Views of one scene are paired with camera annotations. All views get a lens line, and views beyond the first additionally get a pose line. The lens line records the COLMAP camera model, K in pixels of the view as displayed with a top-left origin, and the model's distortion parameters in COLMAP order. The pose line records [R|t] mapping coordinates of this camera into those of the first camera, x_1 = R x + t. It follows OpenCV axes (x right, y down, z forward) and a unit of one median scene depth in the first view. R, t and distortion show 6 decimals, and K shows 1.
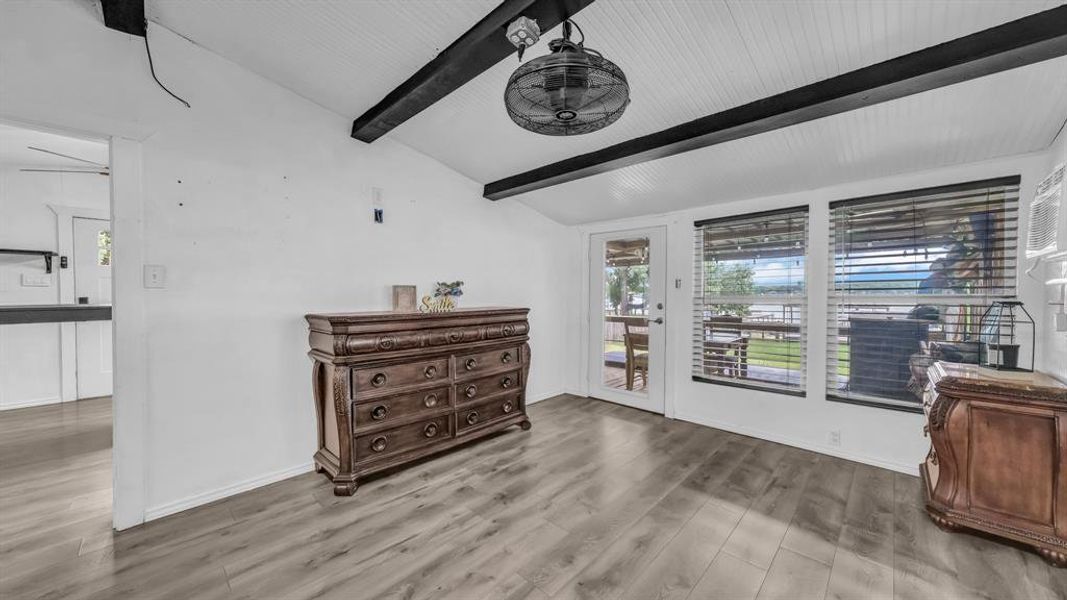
lens RADIAL K [[379.4, 0, 537.3], [0, 379.4, 300.6], [0, 0, 1]] dist [-0.000046, 0.000096]
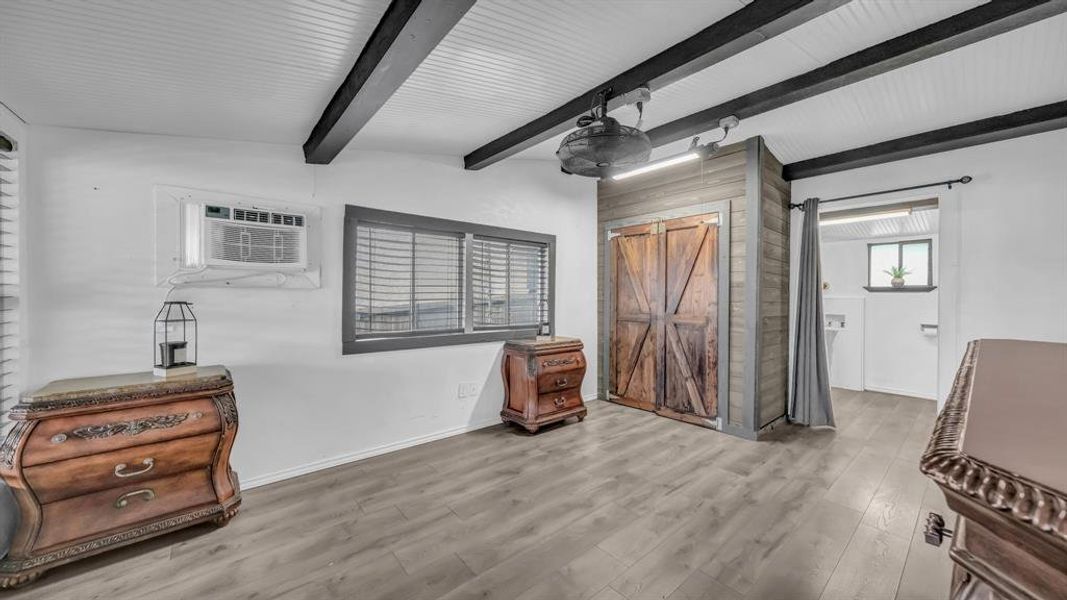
lens RADIAL K [[379.4, 0, 537.3], [0, 379.4, 300.6], [0, 0, 1]] dist [-0.000046, 0.000096]
pose [[-0.996428, -0.008500, 0.084020, 0.108937], [-0.005019, 0.999123, 0.041561, -0.033256], [-0.084300, 0.040991, -0.995597, 1.286012]]
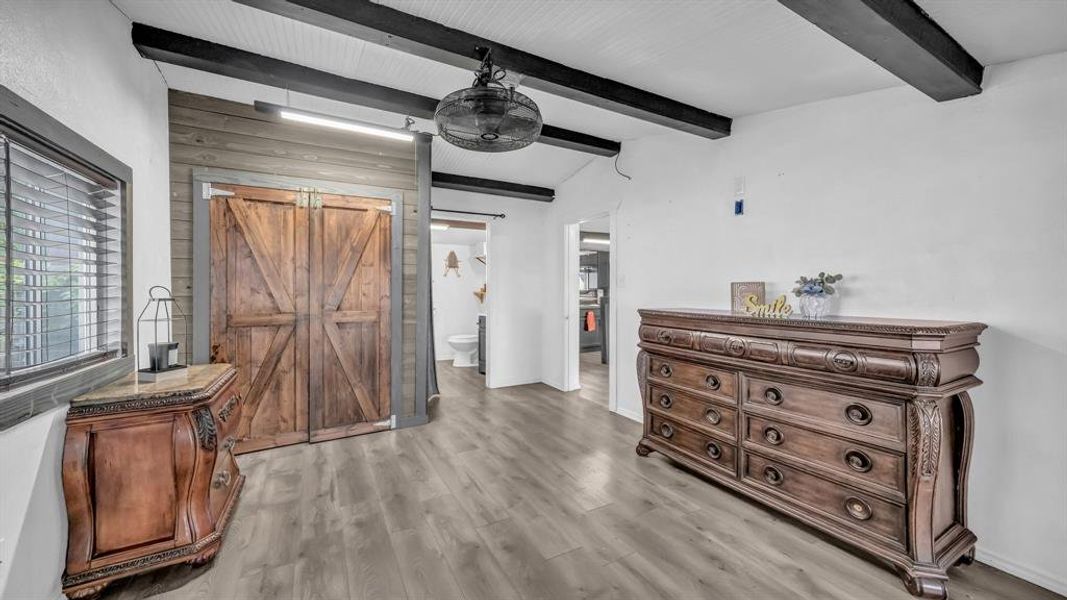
lens RADIAL K [[390.6, 0, 533.7], [0, 390.6, 293.9], [0, 0, 1]] dist [0.000924, 0.000185]
pose [[-0.285300, 0.011412, -0.958370, 0.637598], [-0.026162, 0.999464, 0.019689, -0.018937], [0.958081, 0.030690, -0.284849, 0.799440]]
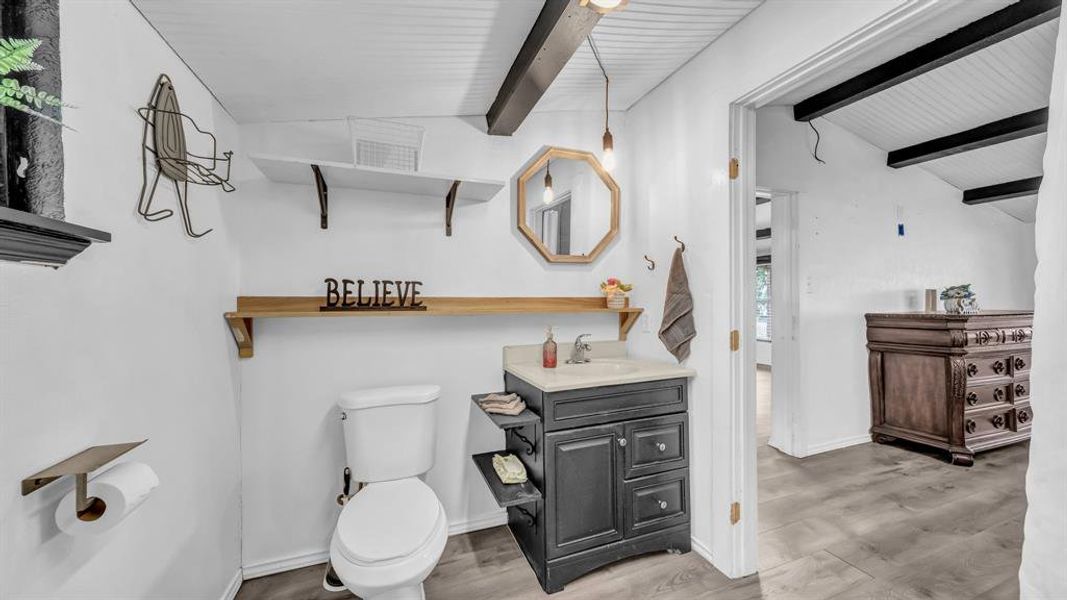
lens RADIAL K [[379.4, 0, 537.3], [0, 379.4, 300.6], [0, 0, 1]] dist [-0.000046, 0.000096]
pose [[0.913728, -0.004980, -0.406295, -0.964181], [-0.006224, 0.999636, -0.026249, 0.030441], [0.406278, 0.026513, 0.913365, -0.501148]]
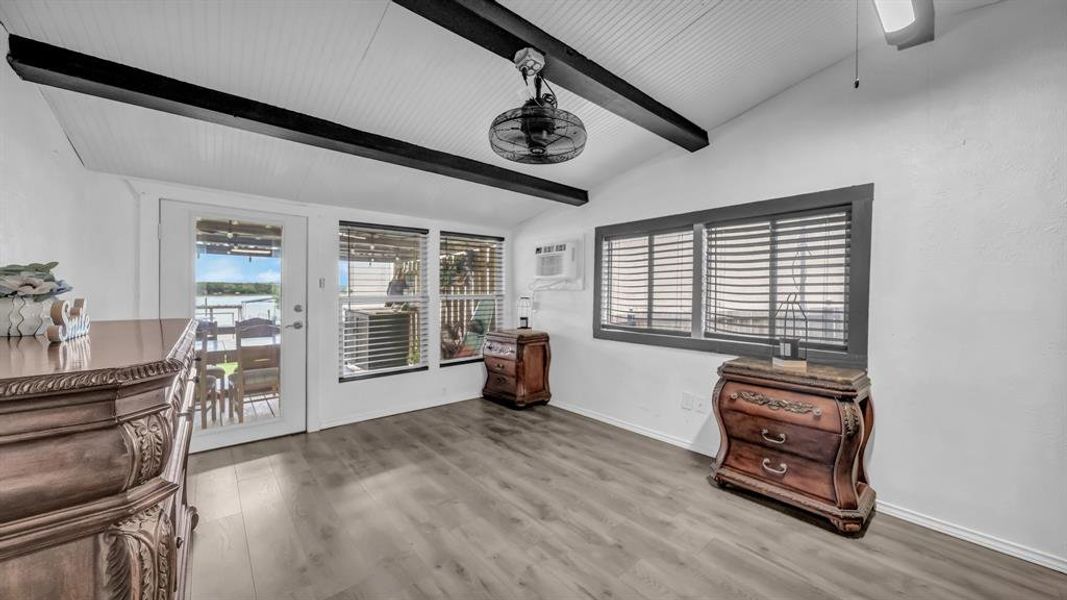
lens RADIAL K [[390.6, 0, 533.7], [0, 390.6, 293.9], [0, 0, 1]] dist [0.000924, 0.000185]
pose [[0.081735, -0.000238, 0.996654, -0.659995], [0.018282, 0.999832, -0.001261, -0.008590], [-0.996486, 0.018323, 0.081725, 0.492915]]
